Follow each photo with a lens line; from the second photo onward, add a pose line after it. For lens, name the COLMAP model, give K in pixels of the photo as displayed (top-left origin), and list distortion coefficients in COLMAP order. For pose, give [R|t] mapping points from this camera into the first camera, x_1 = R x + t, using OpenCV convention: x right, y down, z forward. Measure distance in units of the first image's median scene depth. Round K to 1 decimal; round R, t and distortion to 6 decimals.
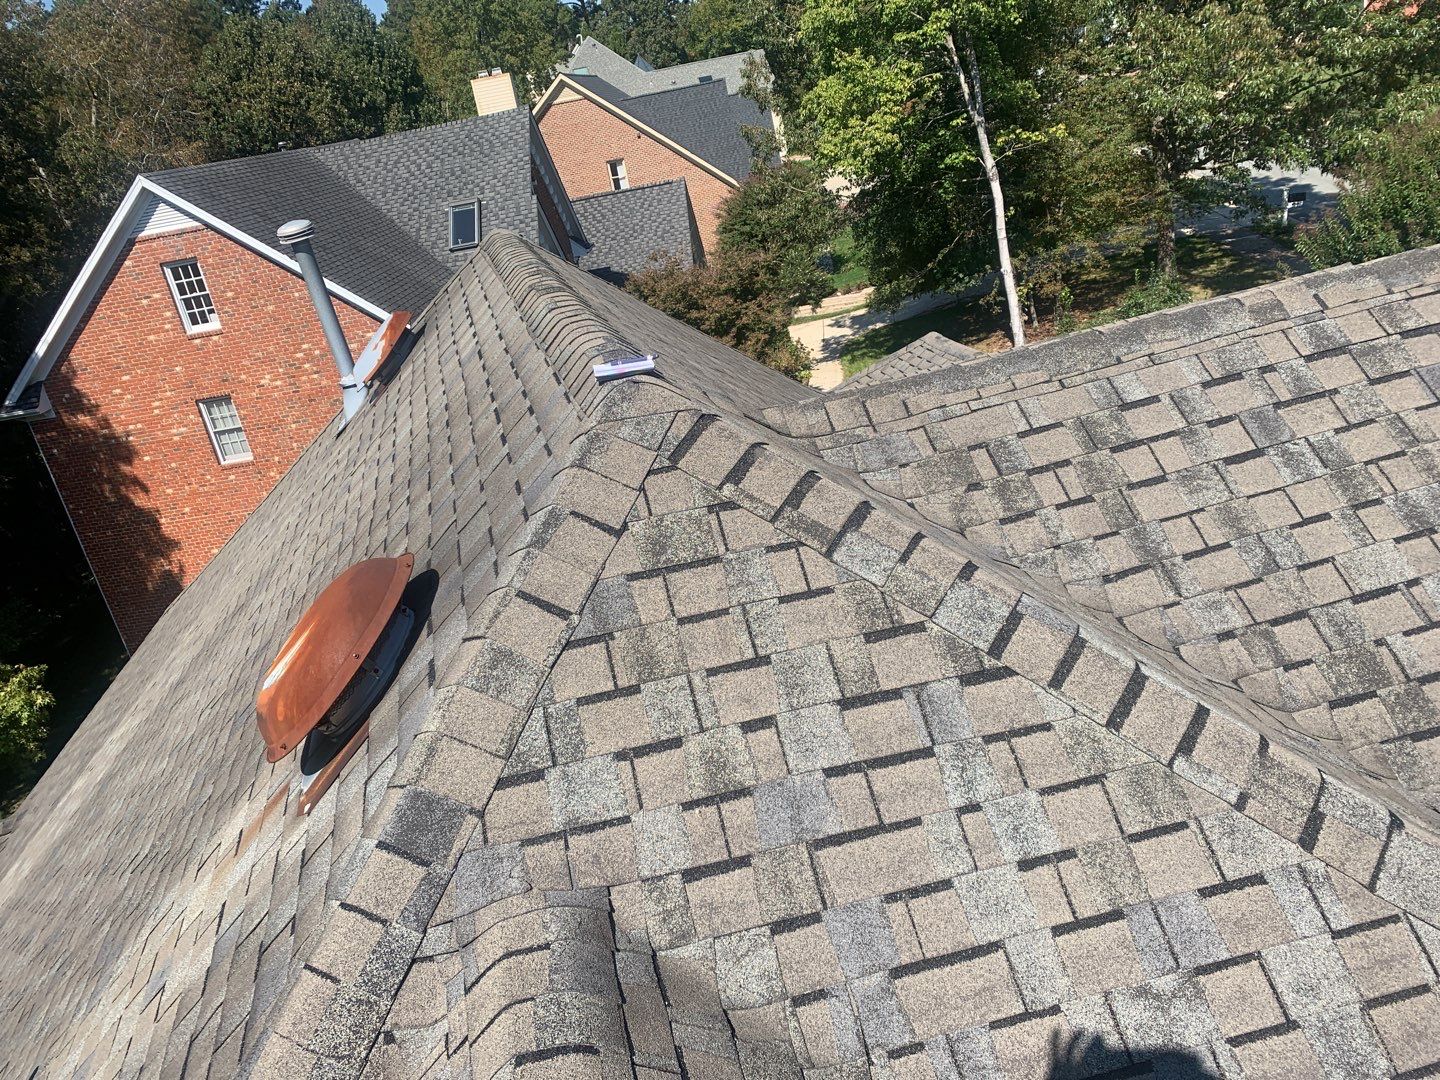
lens RADIAL K [[1112.4, 0, 700.3], [0, 1112.4, 535.0], [0, 0, 1]] dist [0.015081, -0.001414]
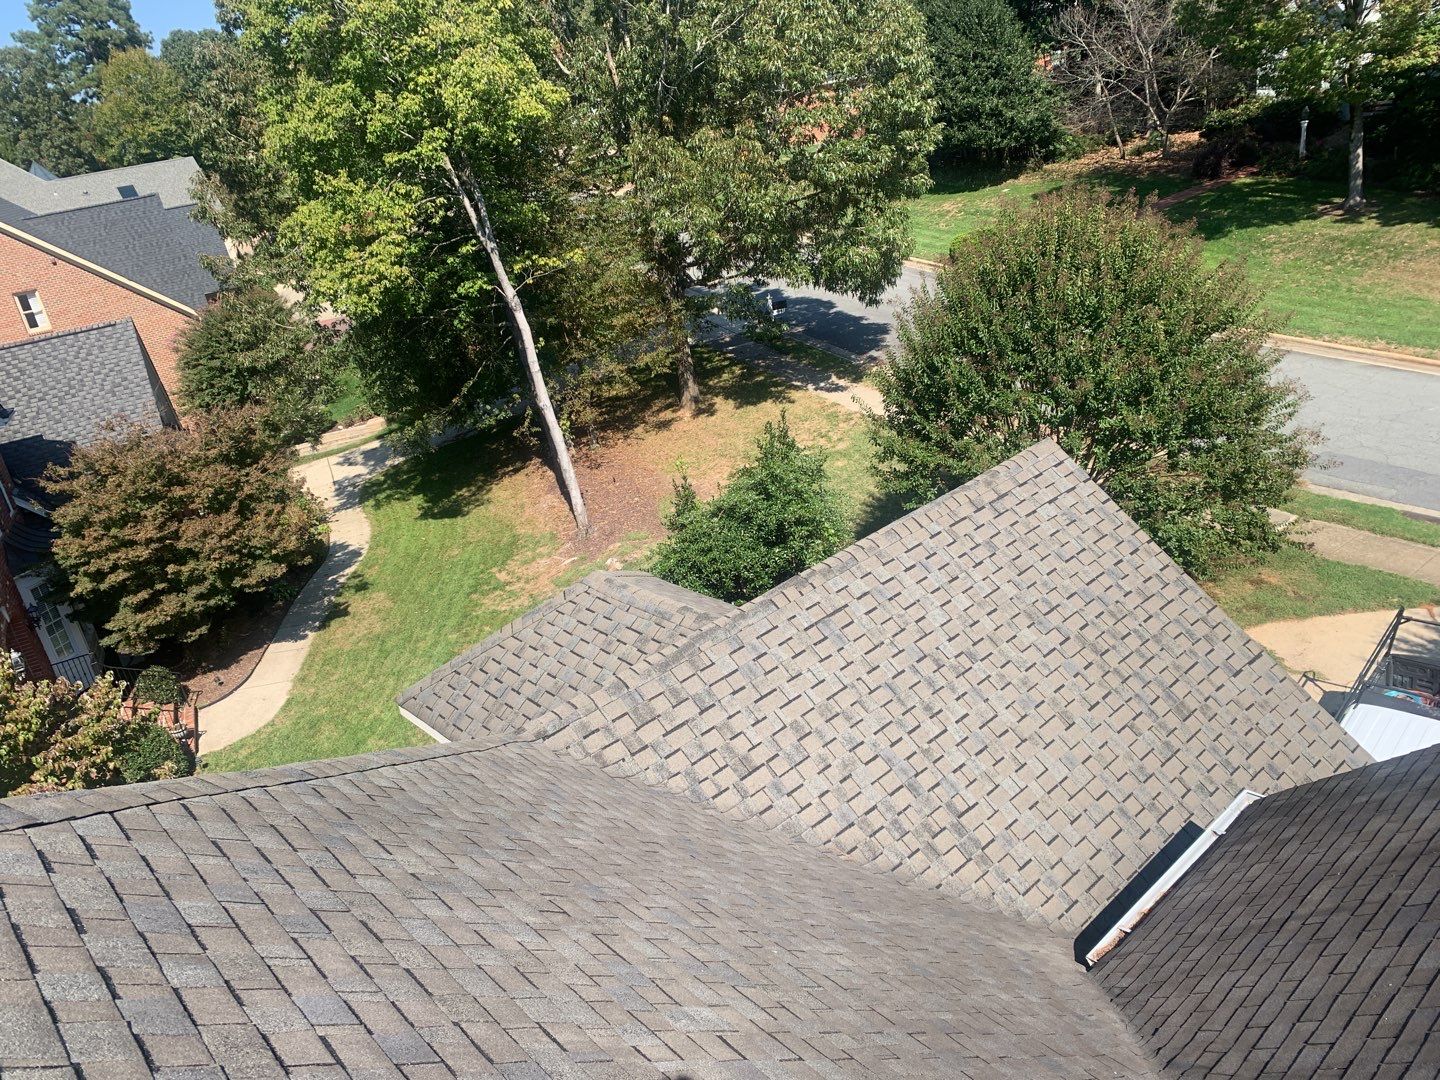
lens RADIAL K [[1092.4, 0, 720.4], [0, 1092.4, 551.1], [0, 0, 1]] dist [0.056871, -0.074308]
pose [[0.886211, -0.150796, 0.438053, -0.016797], [0.178769, 0.983621, -0.023060, -0.087365], [-0.427401, 0.098747, 0.898653, 0.165349]]
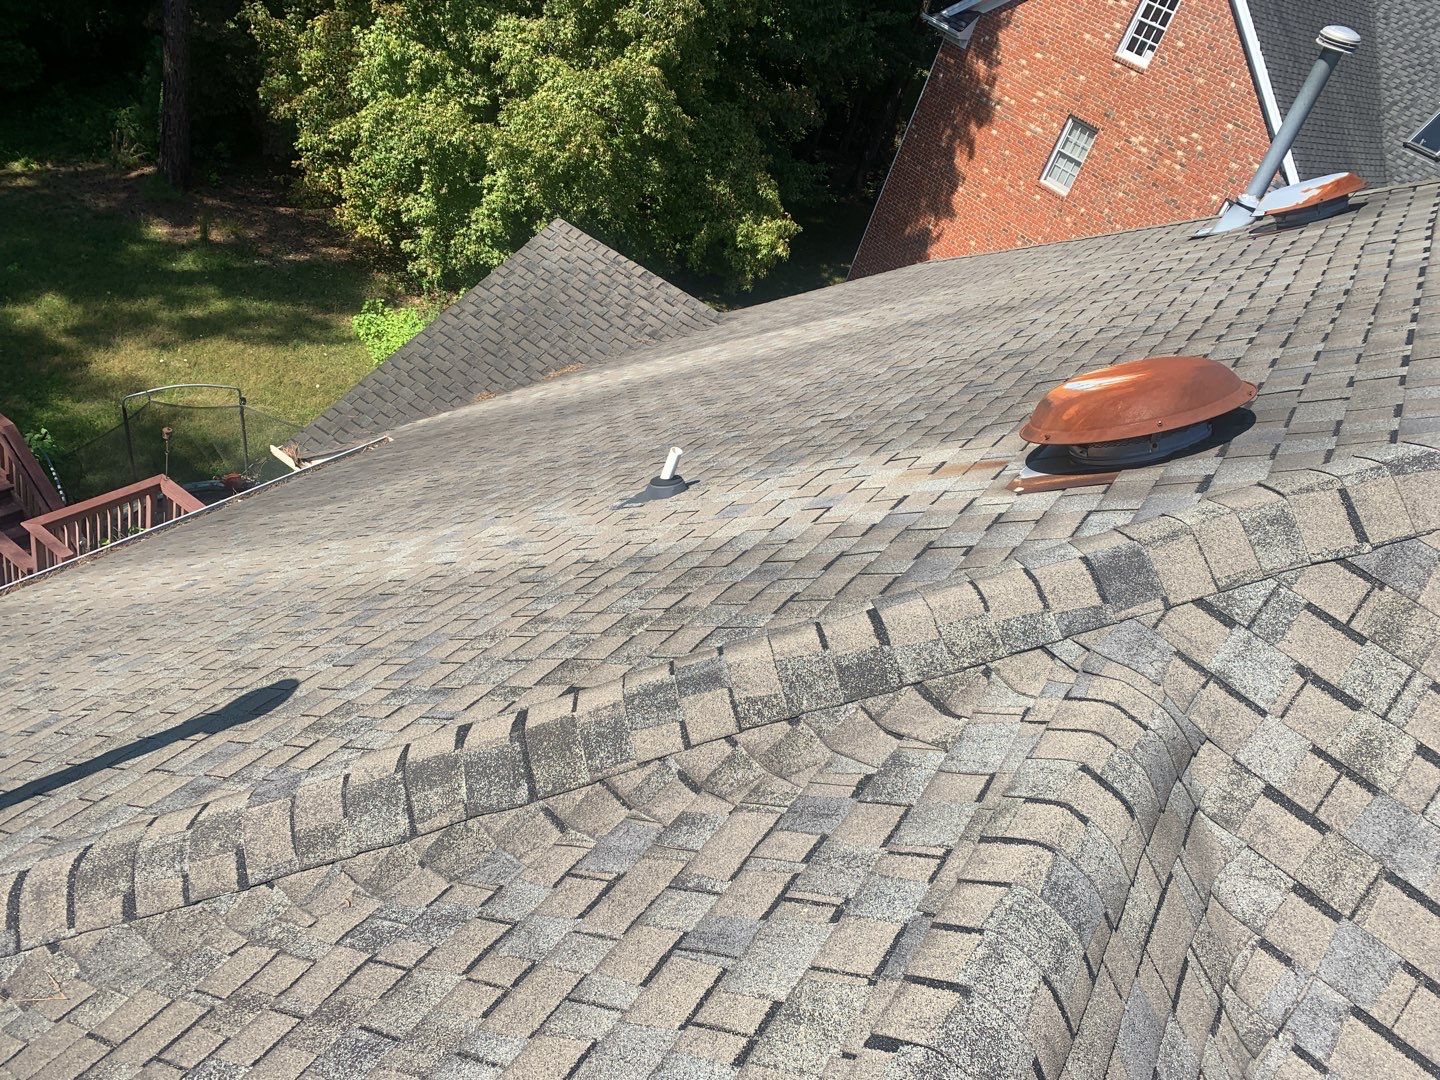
lens RADIAL K [[1107.8, 0, 710.1], [0, 1107.8, 540.7], [0, 0, 1]] dist [0.012664, -0.007548]
pose [[0.584283, 0.727883, -0.358887, -0.006294], [-0.642495, 0.685047, 0.343381, 0.006510], [0.495795, 0.029952, 0.867923, -0.010329]]
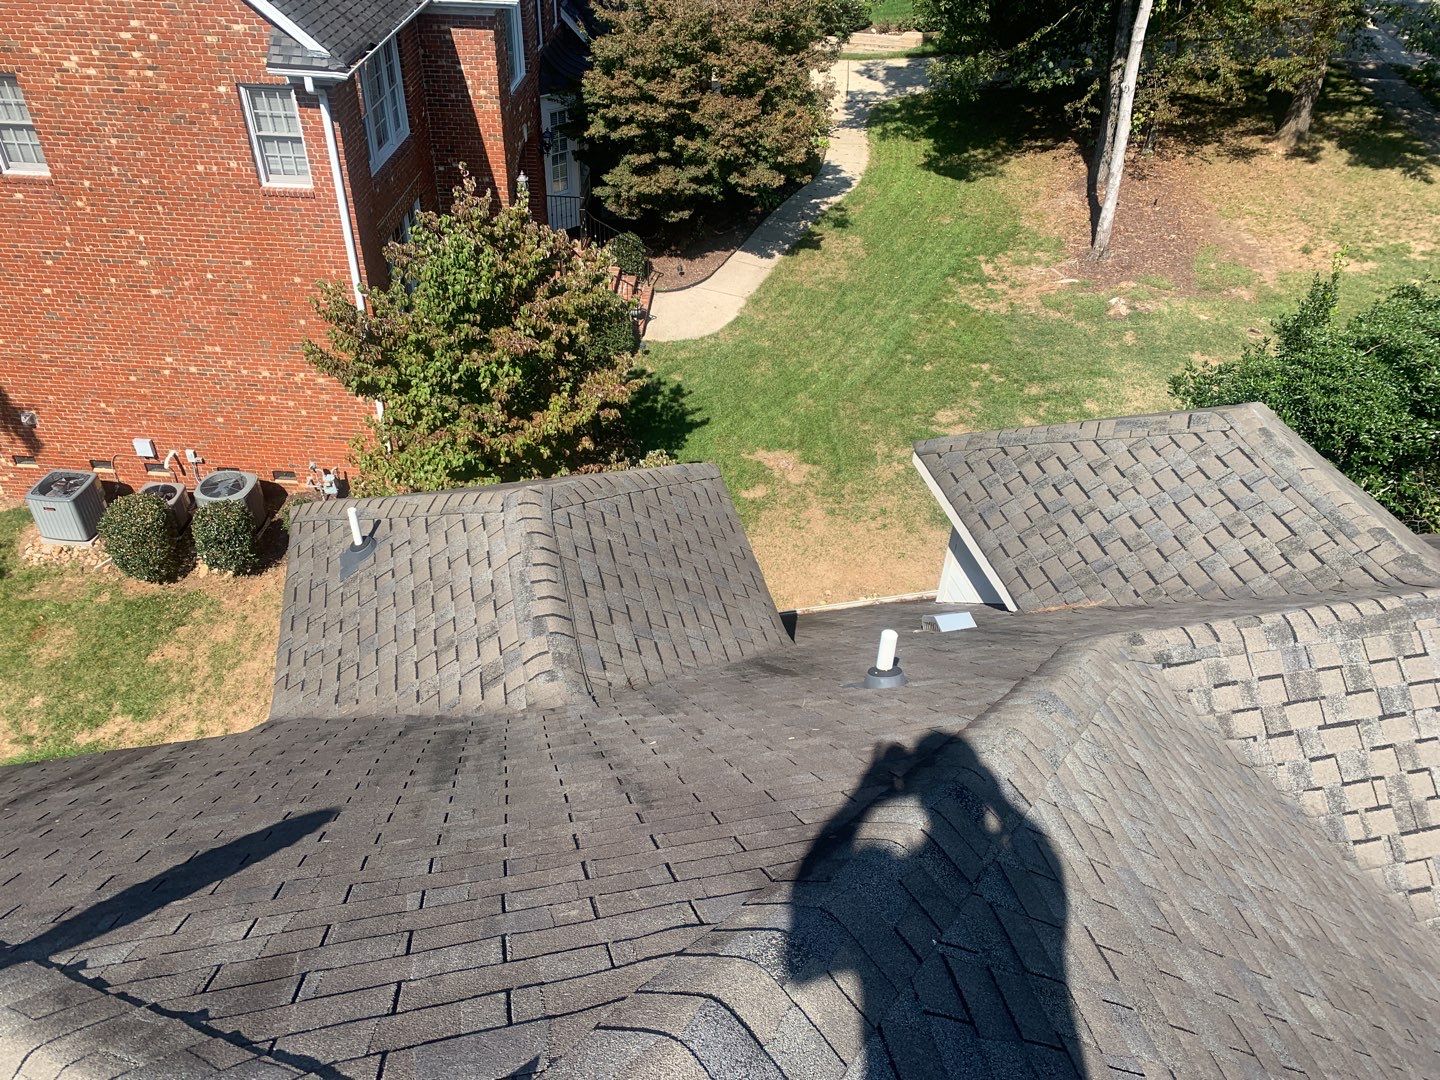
lens RADIAL K [[1126.3, 0, 720.0], [0, 1126.3, 540.0], [0, 0, 1]] dist [0.022090, -0.010541]
pose [[0.979968, 0.160781, 0.117528, -0.046451], [-0.186306, 0.948639, 0.255685, -0.112165], [-0.070382, -0.272459, 0.959590, 0.246996]]
